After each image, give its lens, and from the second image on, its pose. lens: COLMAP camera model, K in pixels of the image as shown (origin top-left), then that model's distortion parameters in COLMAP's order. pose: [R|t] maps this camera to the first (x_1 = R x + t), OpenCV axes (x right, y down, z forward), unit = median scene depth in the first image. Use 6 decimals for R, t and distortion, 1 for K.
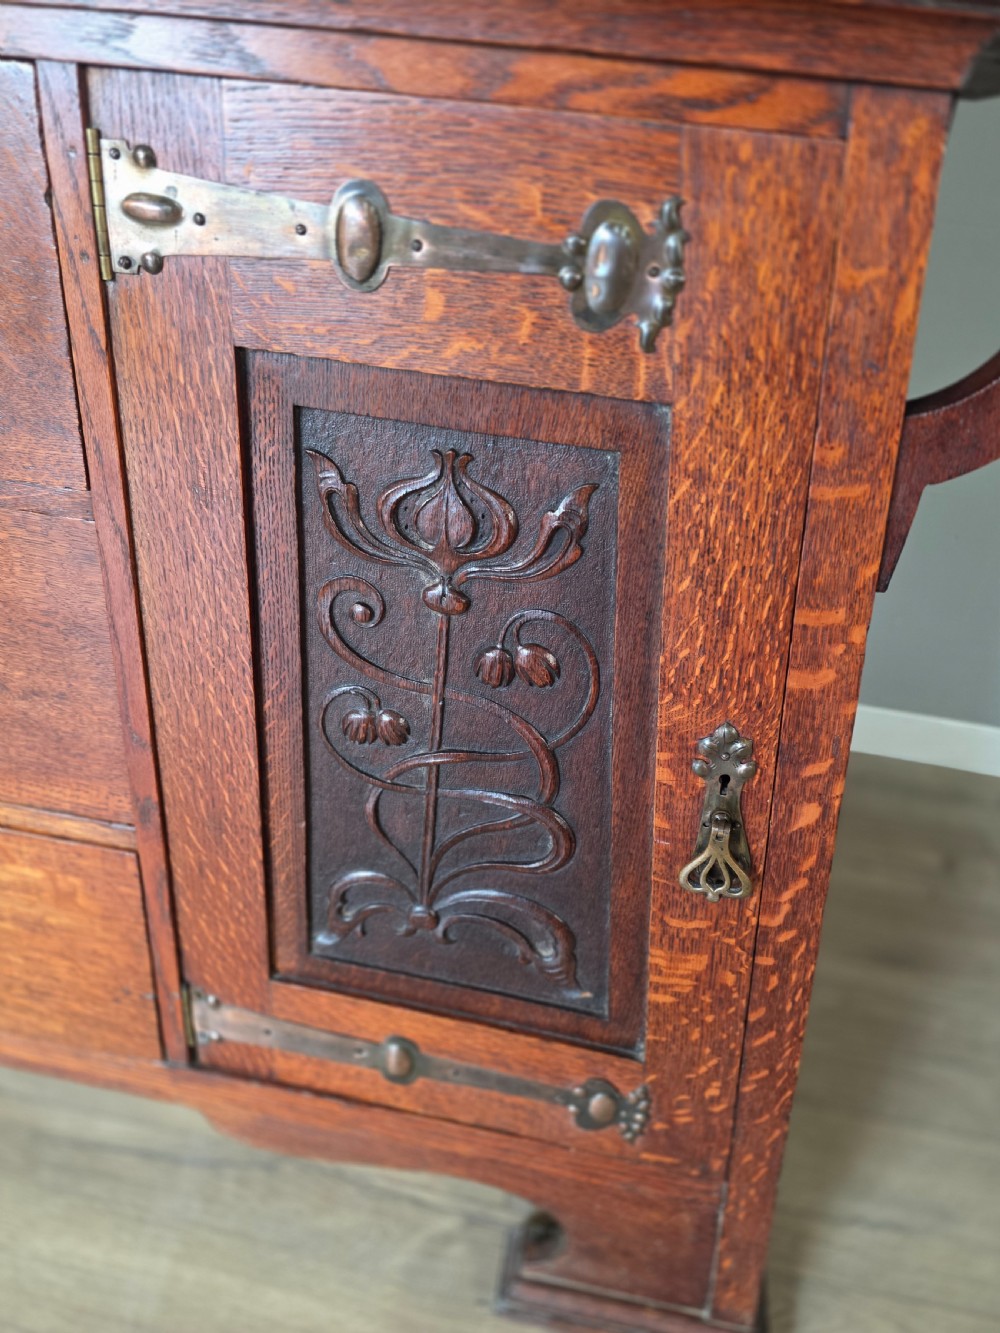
lens RADIAL K [[898.1, 0, 501.4], [0, 898.1, 684.0], [0, 0, 1]] dist [0.067085, -0.073011]
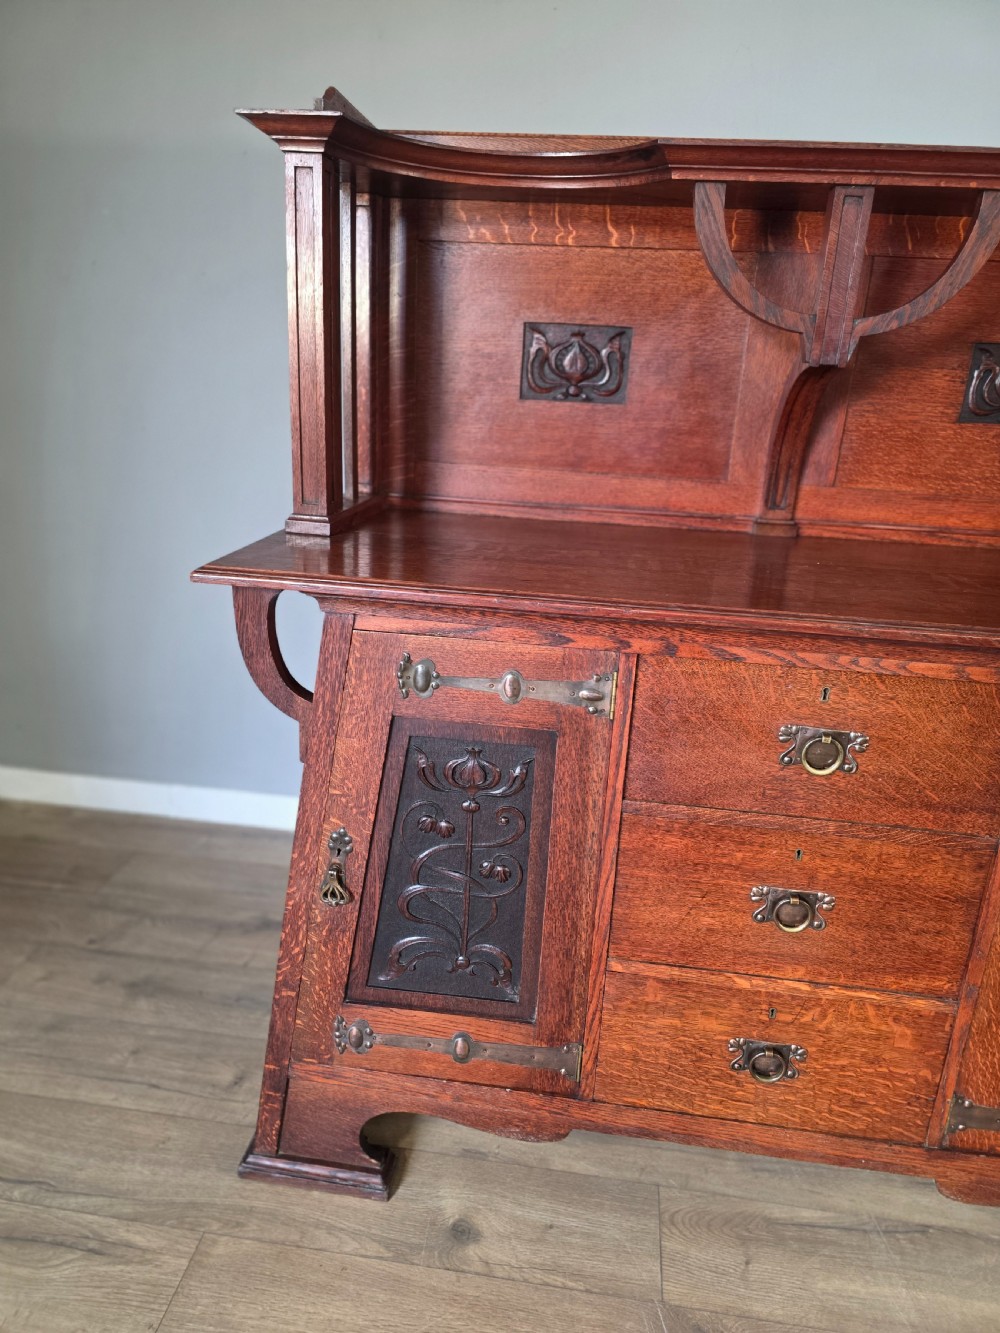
lens RADIAL K [[898.1, 0, 504.3], [0, 898.1, 673.5], [0, 0, 1]] dist [0.067085, -0.073011]
pose [[0.998122, -0.056999, 0.022462, -1.551851], [0.060314, 0.978550, -0.196983, -0.225147], [-0.010753, 0.197968, 0.980150, -1.146197]]
